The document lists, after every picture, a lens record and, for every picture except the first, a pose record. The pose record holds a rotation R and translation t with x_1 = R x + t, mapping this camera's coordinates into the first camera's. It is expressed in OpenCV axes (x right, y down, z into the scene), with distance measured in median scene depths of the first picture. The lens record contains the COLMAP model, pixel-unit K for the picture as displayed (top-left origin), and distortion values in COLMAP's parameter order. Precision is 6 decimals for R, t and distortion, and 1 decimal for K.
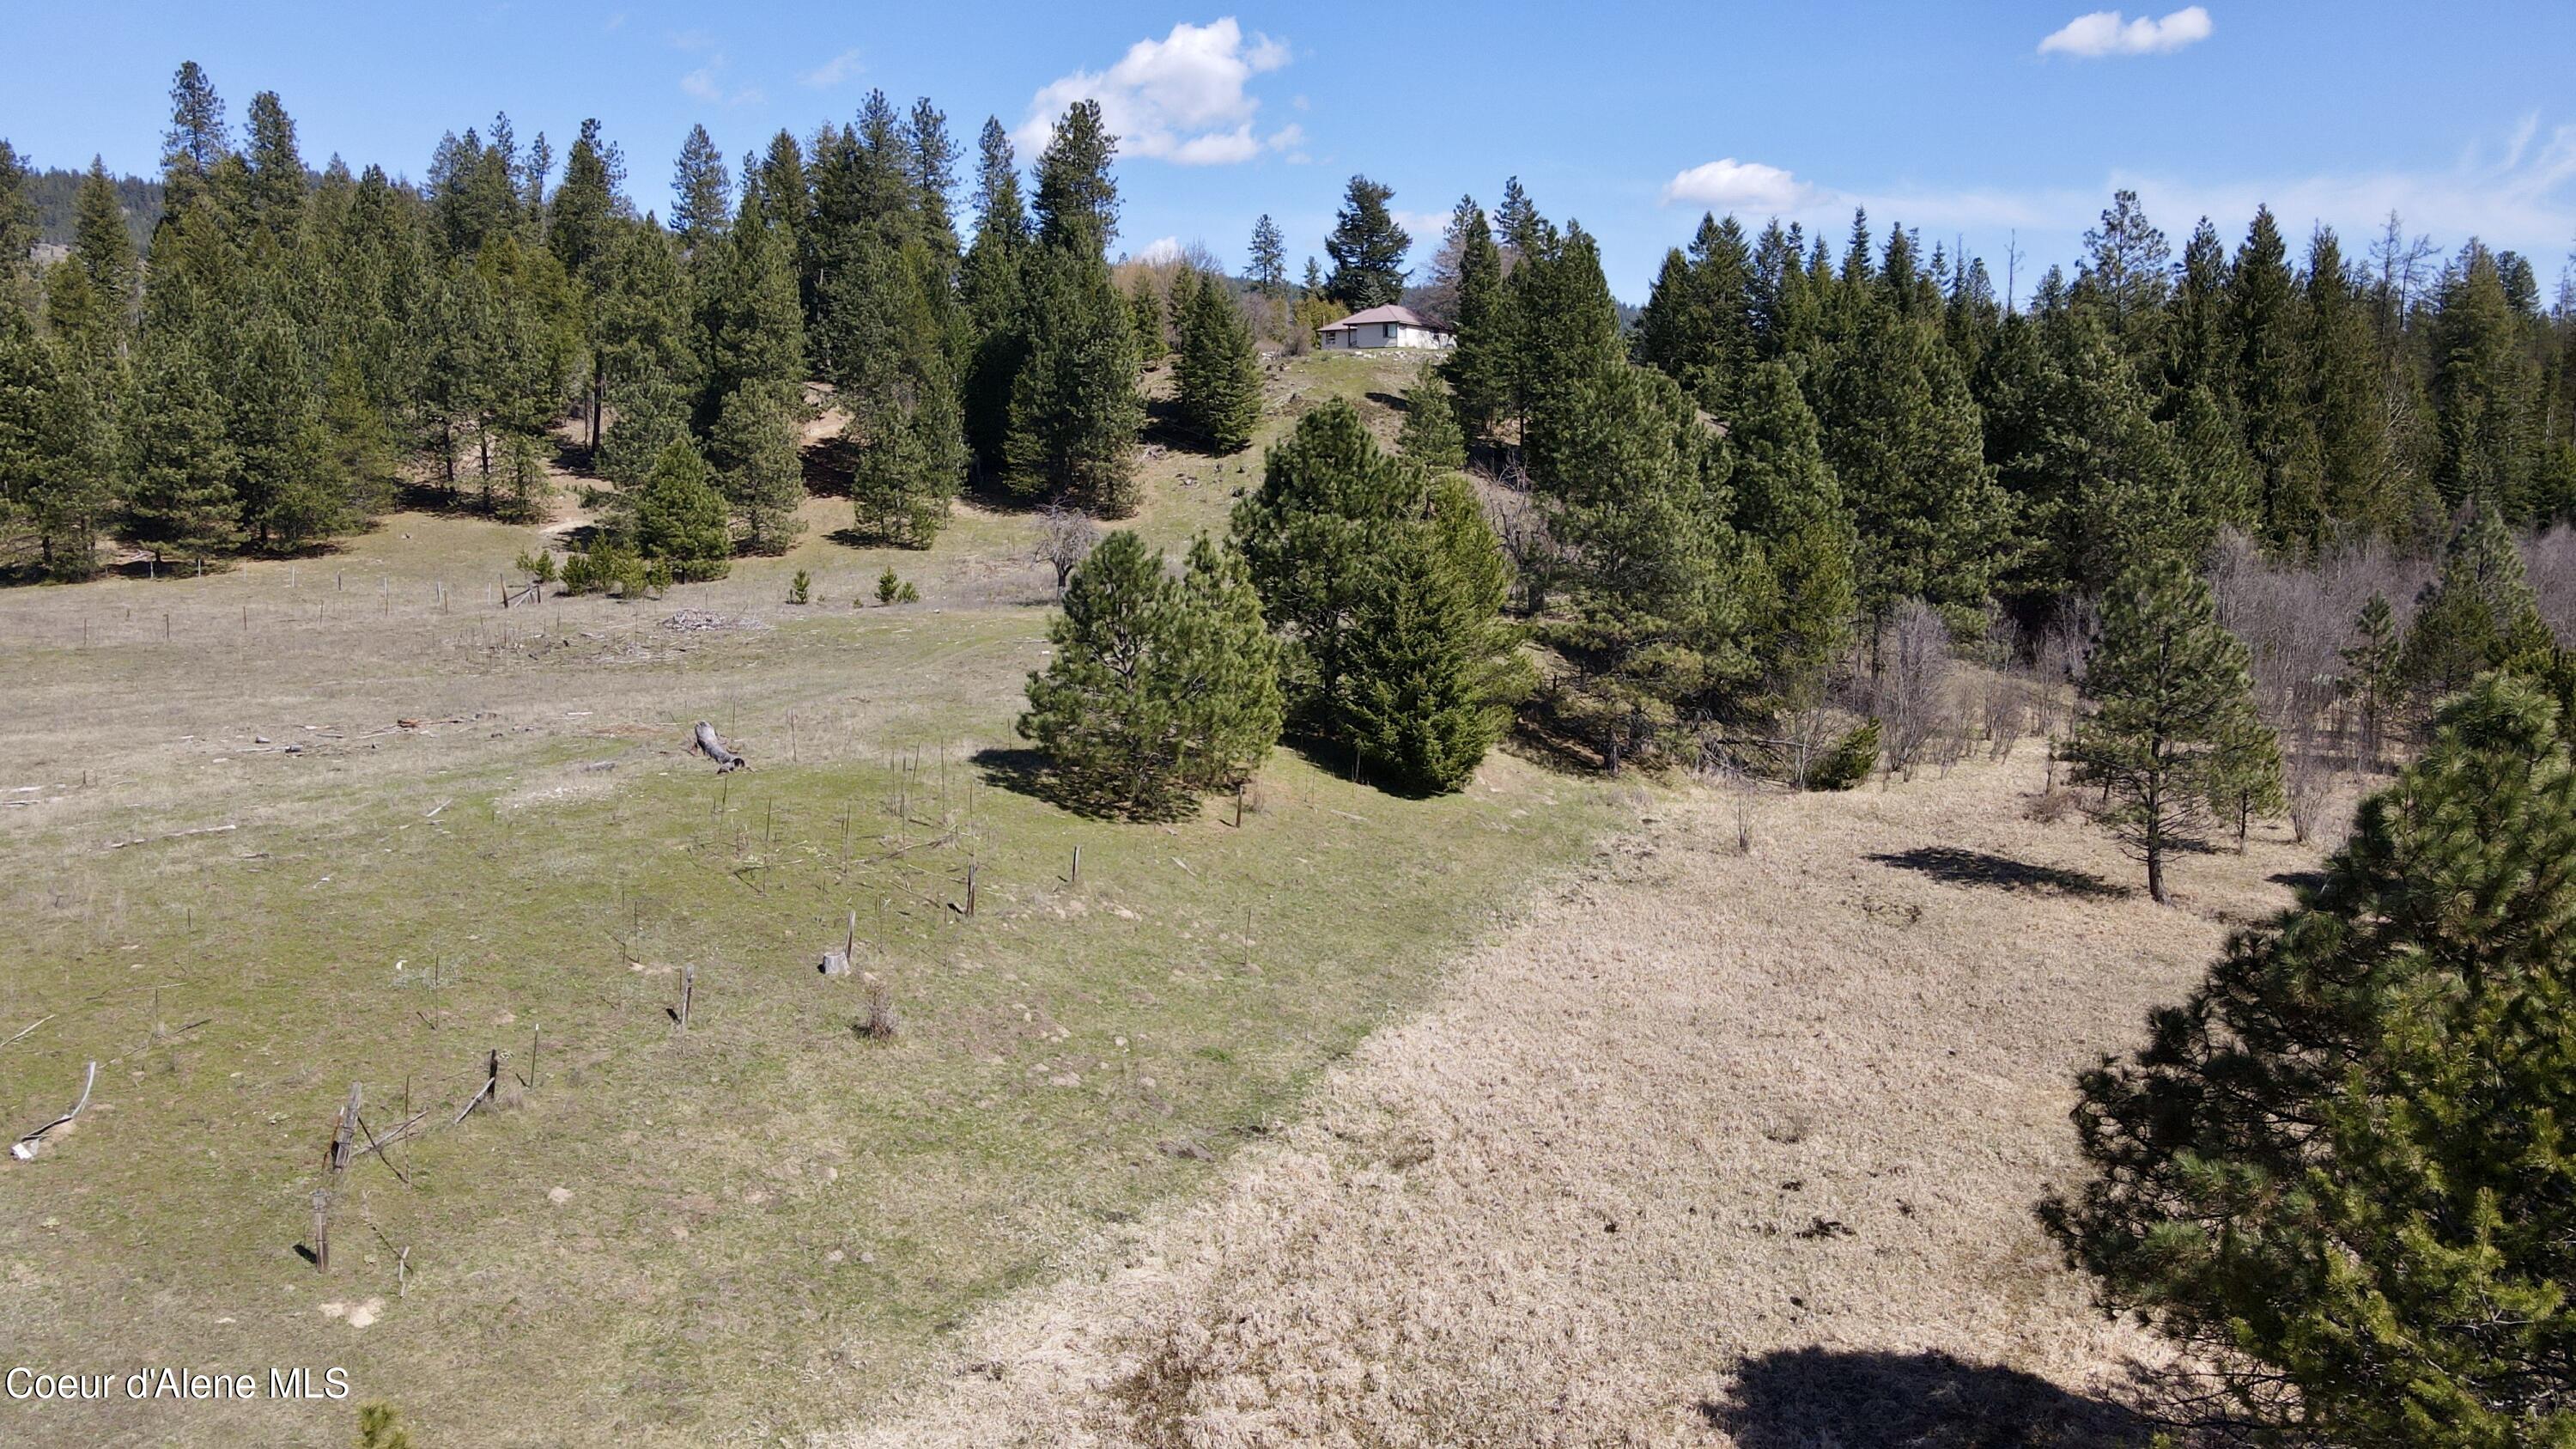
lens RADIAL K [[1880.9, 0, 1290.4], [0, 1880.9, 725.6], [0, 0, 1]] dist [0.014984, 0.007682]
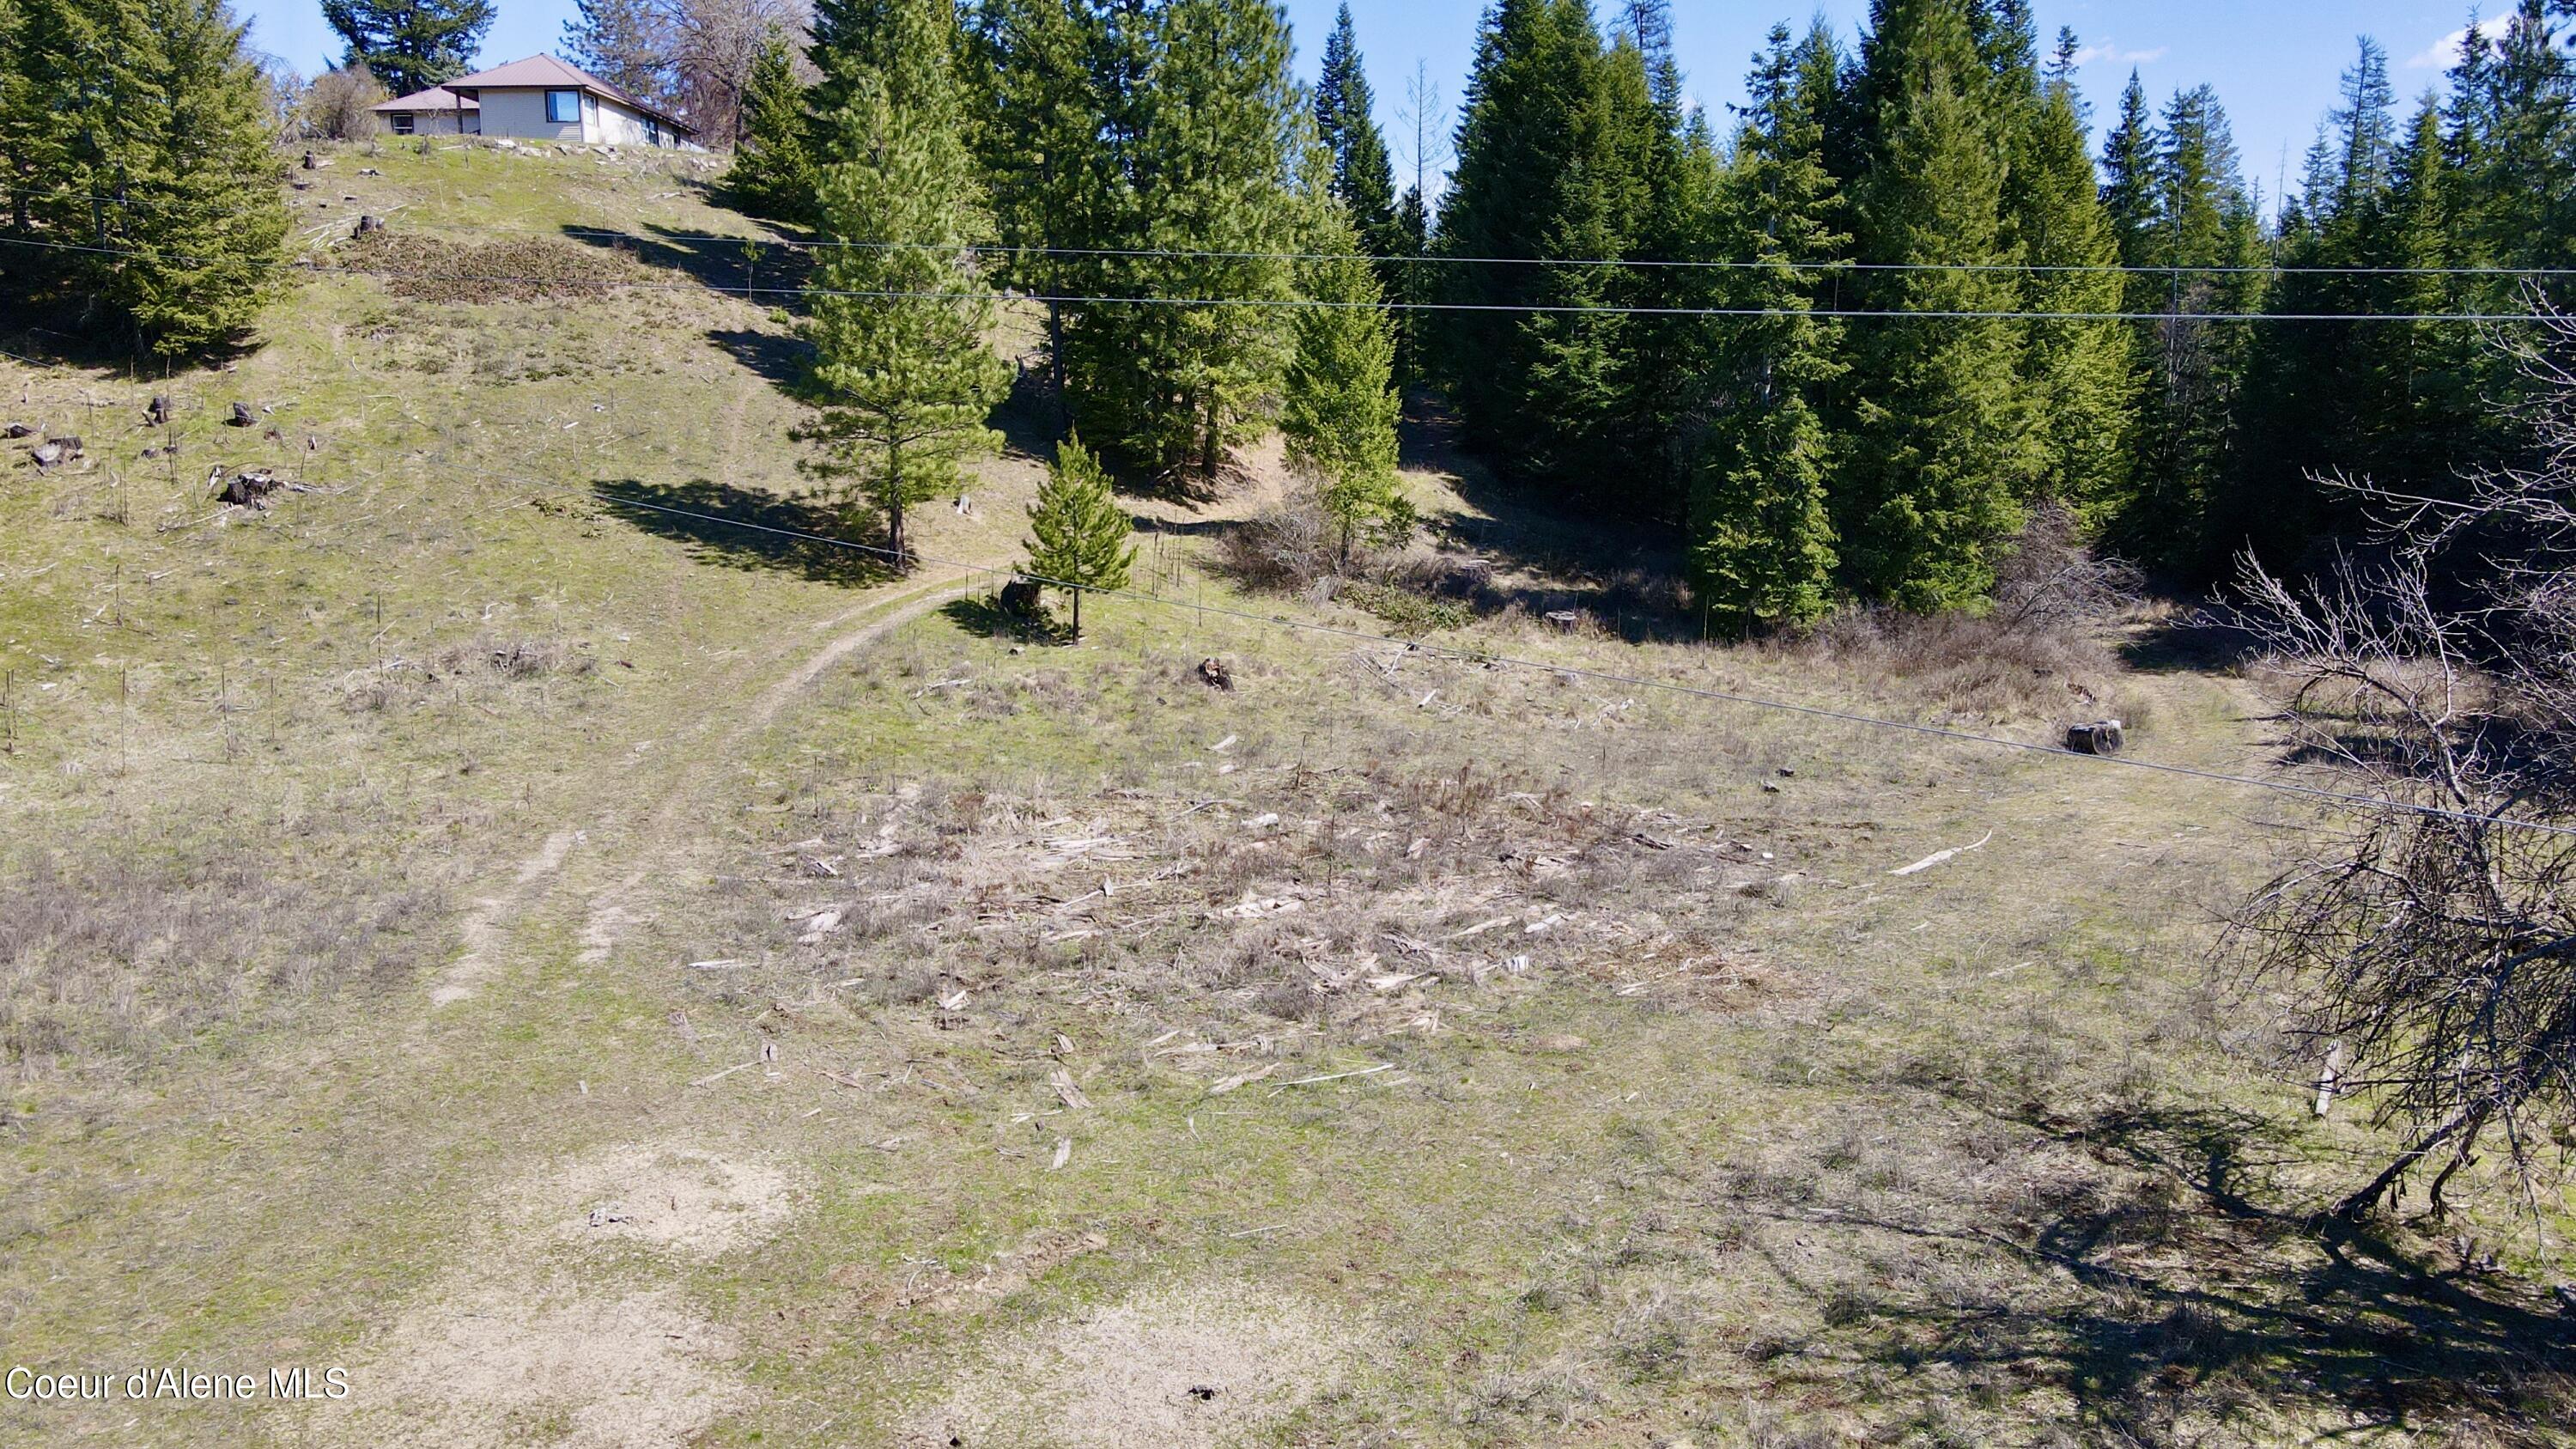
lens RADIAL K [[1880.9, 0, 1287.1], [0, 1880.9, 721.1], [0, 0, 1]] dist [0.014984, 0.007682]
pose [[0.872023, -0.079783, 0.482919, -0.027924], [0.068787, 0.996810, 0.040472, -0.076814], [-0.484607, -0.002074, 0.874729, 0.571802]]
